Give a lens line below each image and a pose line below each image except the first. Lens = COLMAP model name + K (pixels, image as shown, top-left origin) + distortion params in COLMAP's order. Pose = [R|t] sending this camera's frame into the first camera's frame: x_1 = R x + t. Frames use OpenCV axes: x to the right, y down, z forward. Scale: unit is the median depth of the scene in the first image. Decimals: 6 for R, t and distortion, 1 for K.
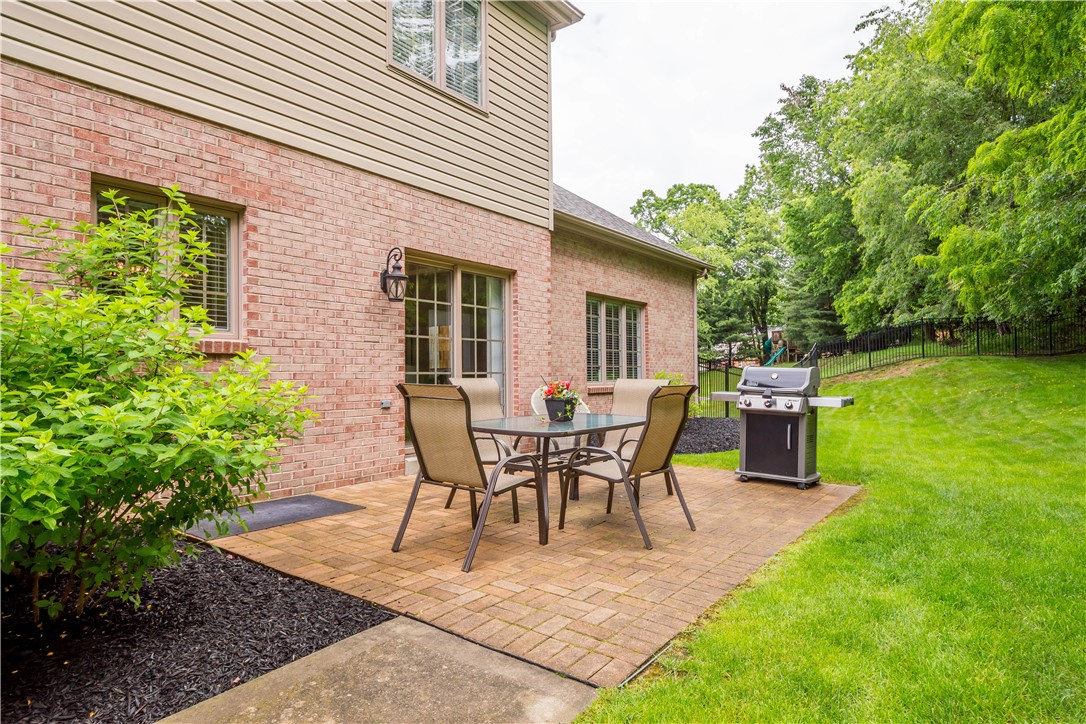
lens RADIAL K [[635.5, 0, 543.0], [0, 635.5, 362.0], [0, 0, 1]] dist [0.001075, -0.000389]
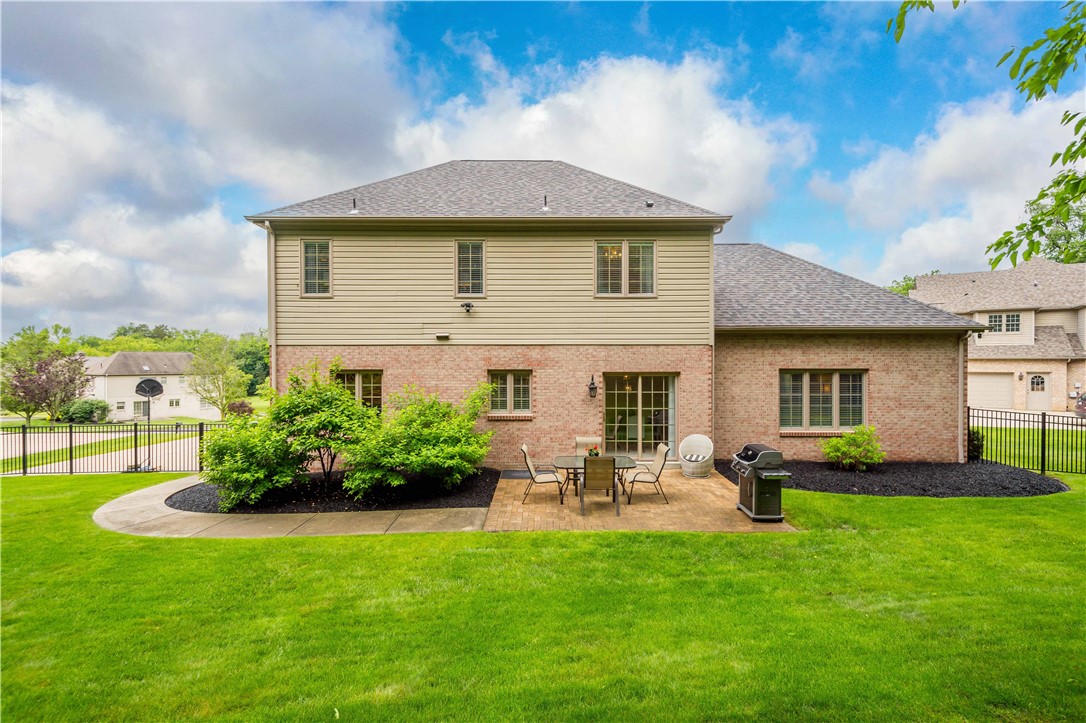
lens RADIAL K [[476.1, 0, 543.0], [0, 476.1, 361.5], [0, 0, 1]] dist [0.000319, 0.000133]
pose [[0.584909, 0.010391, -0.811032, 1.006298], [0.012425, 0.999686, 0.021769, -0.243603], [0.811003, -0.022810, 0.584597, -0.189454]]
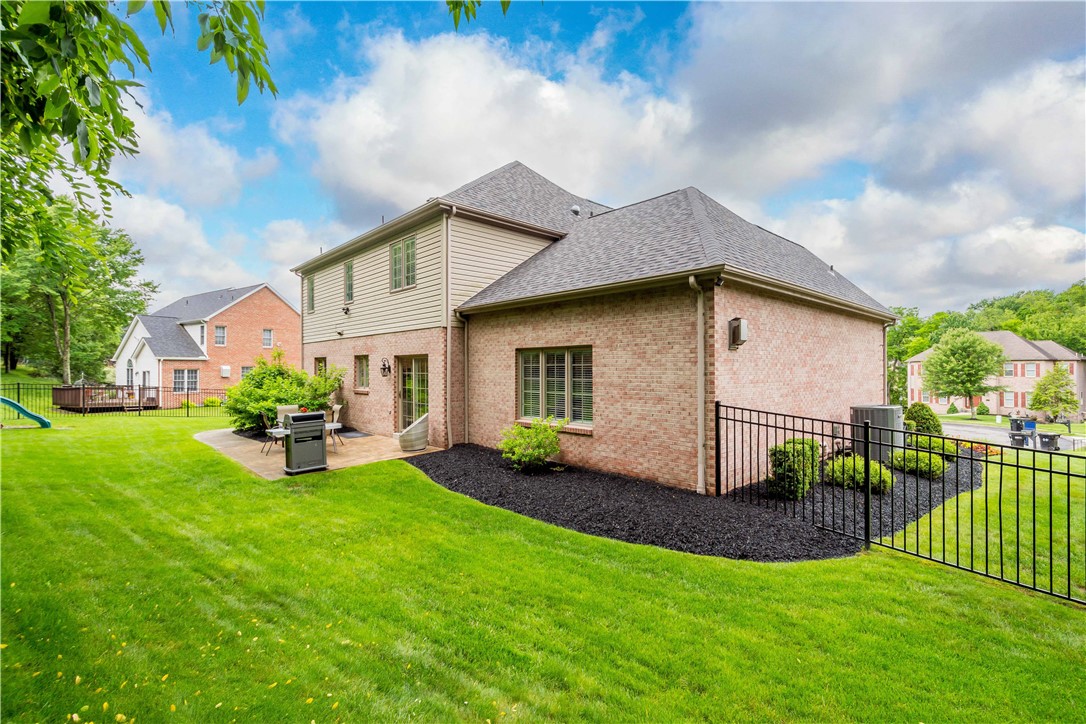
lens RADIAL K [[476.1, 0, 543.0], [0, 476.1, 362.0], [0, 0, 1]] dist [0.000319, 0.000133]
pose [[-0.175067, -0.004978, -0.984544, 1.594179], [0.023146, 0.999690, -0.009170, -0.109492], [0.984284, -0.024393, -0.174897, 1.873792]]
